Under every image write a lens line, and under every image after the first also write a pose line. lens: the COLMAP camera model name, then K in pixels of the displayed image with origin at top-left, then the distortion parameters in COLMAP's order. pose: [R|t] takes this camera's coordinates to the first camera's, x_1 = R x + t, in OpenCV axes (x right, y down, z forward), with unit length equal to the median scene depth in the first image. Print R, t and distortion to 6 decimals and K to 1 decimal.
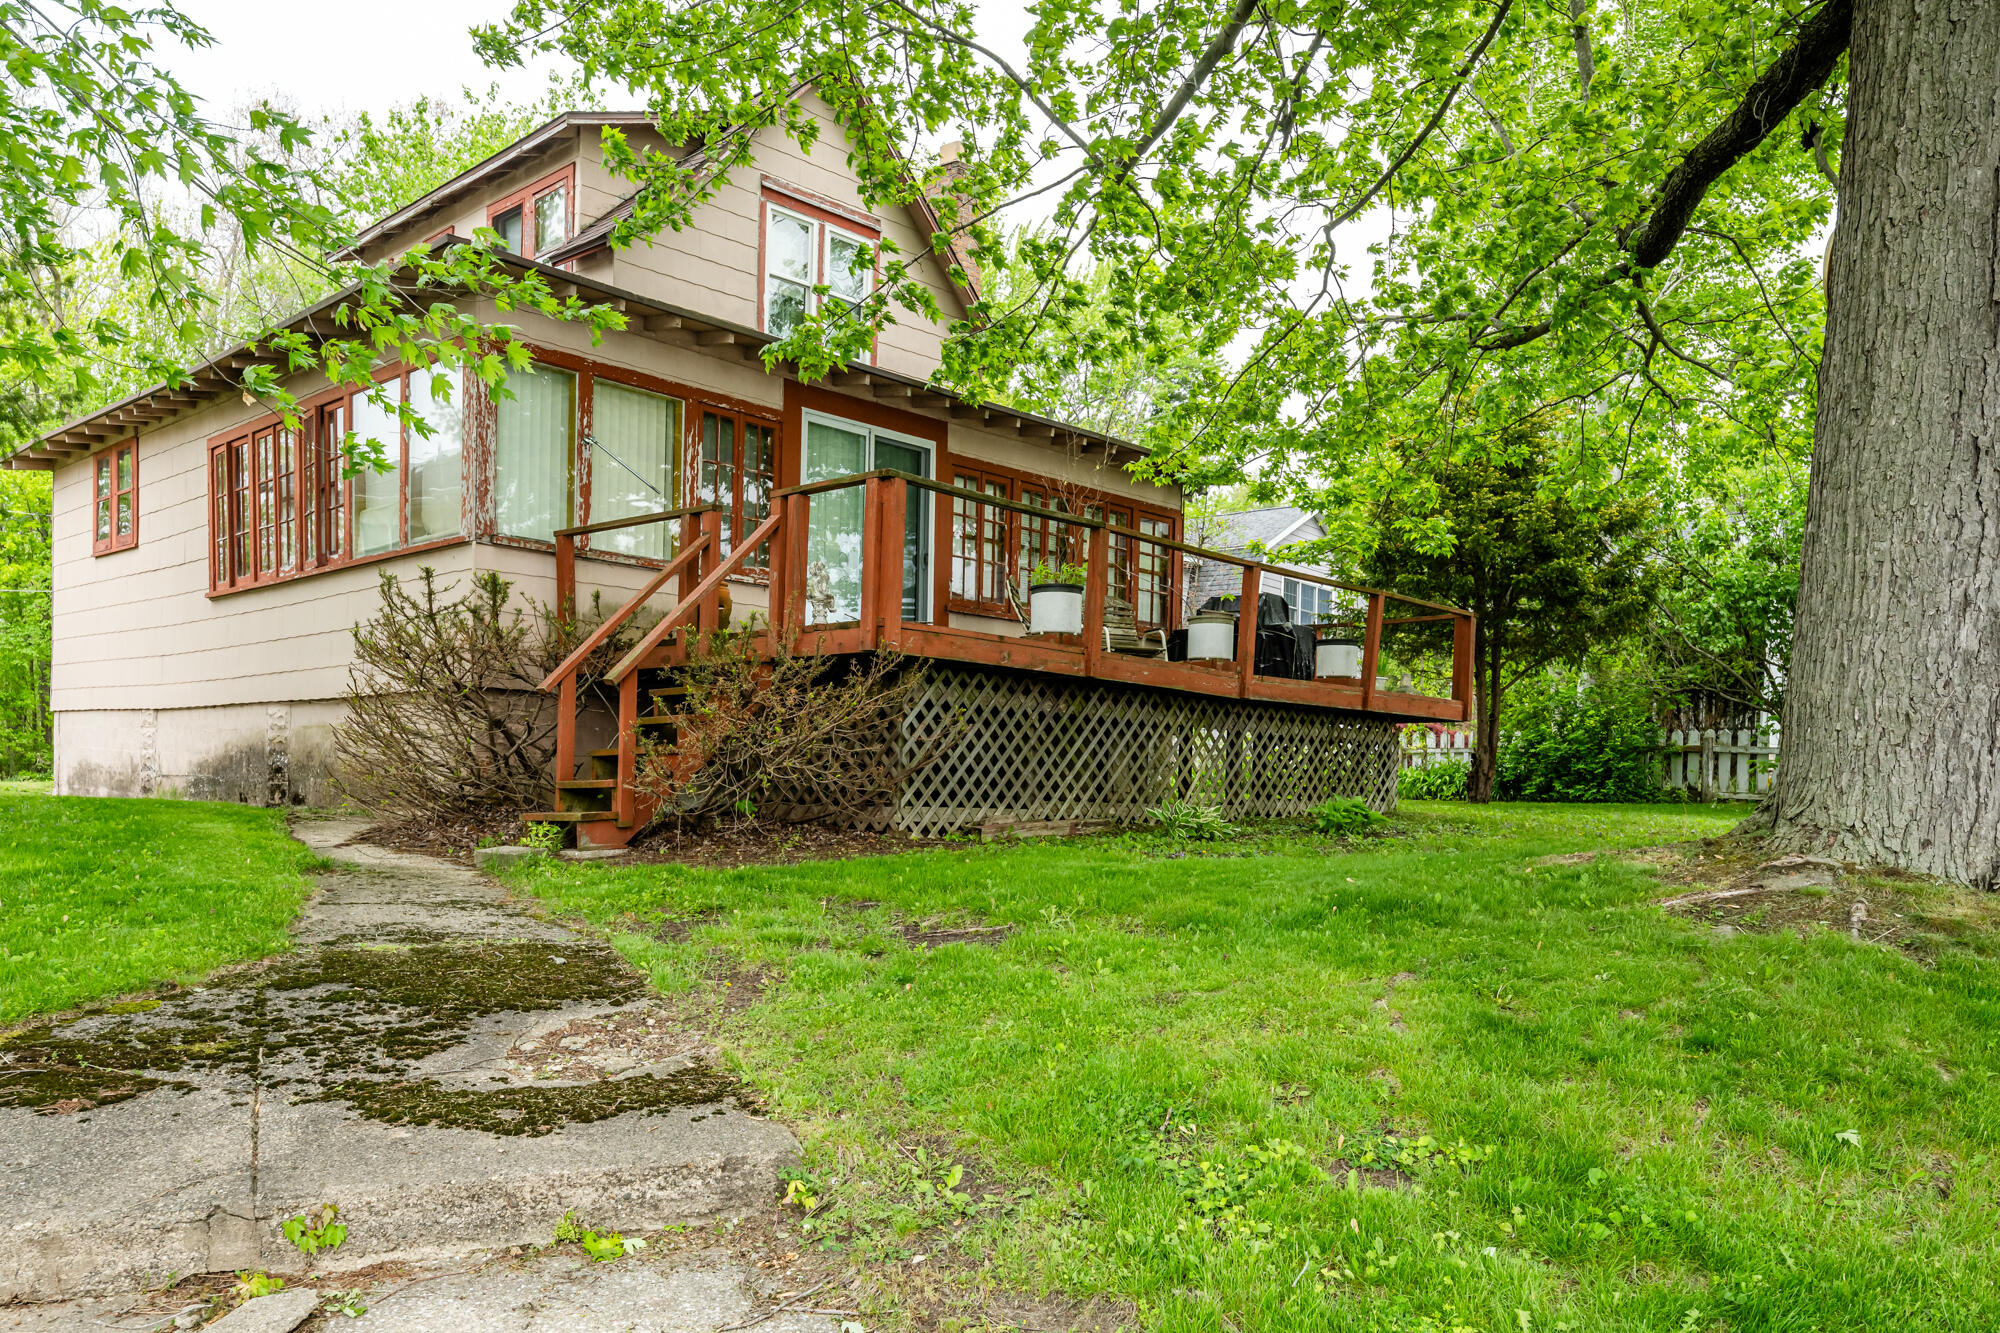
lens RADIAL K [[1520.4, 0, 983.6], [0, 1520.4, 848.9], [0, 0, 1]] dist [0.002505, -0.002403]
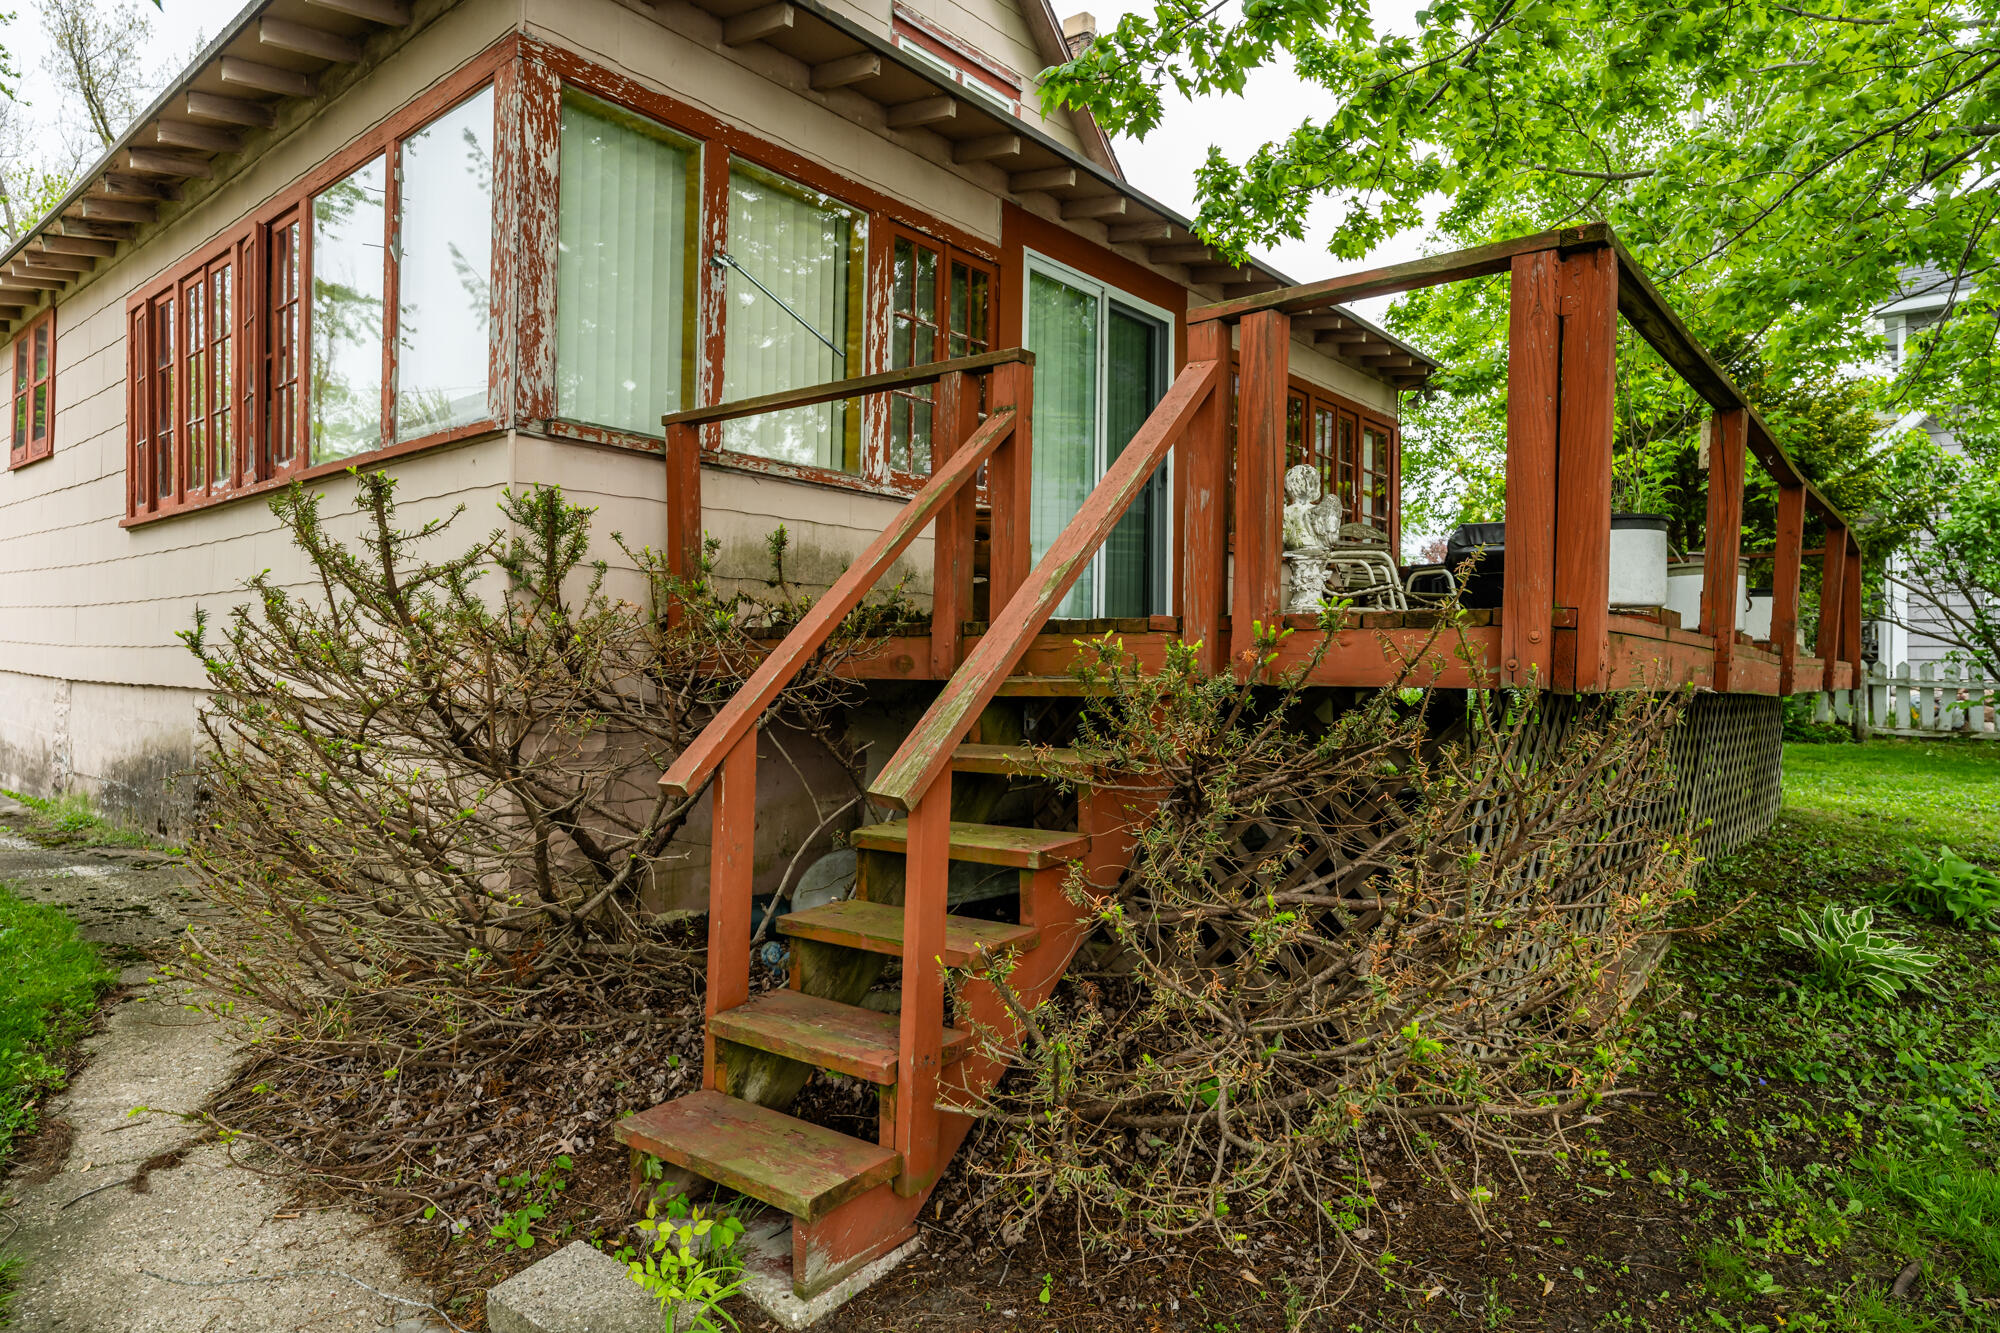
lens RADIAL K [[1136.5, 0, 992.1], [0, 1136.5, 650.5], [0, 0, 1]] dist [-0.007468, -0.000192]
pose [[0.997965, -0.006570, 0.063418, -0.185922], [0.009247, 0.999074, -0.042010, -0.103592], [-0.063083, 0.042511, 0.997102, 0.574036]]
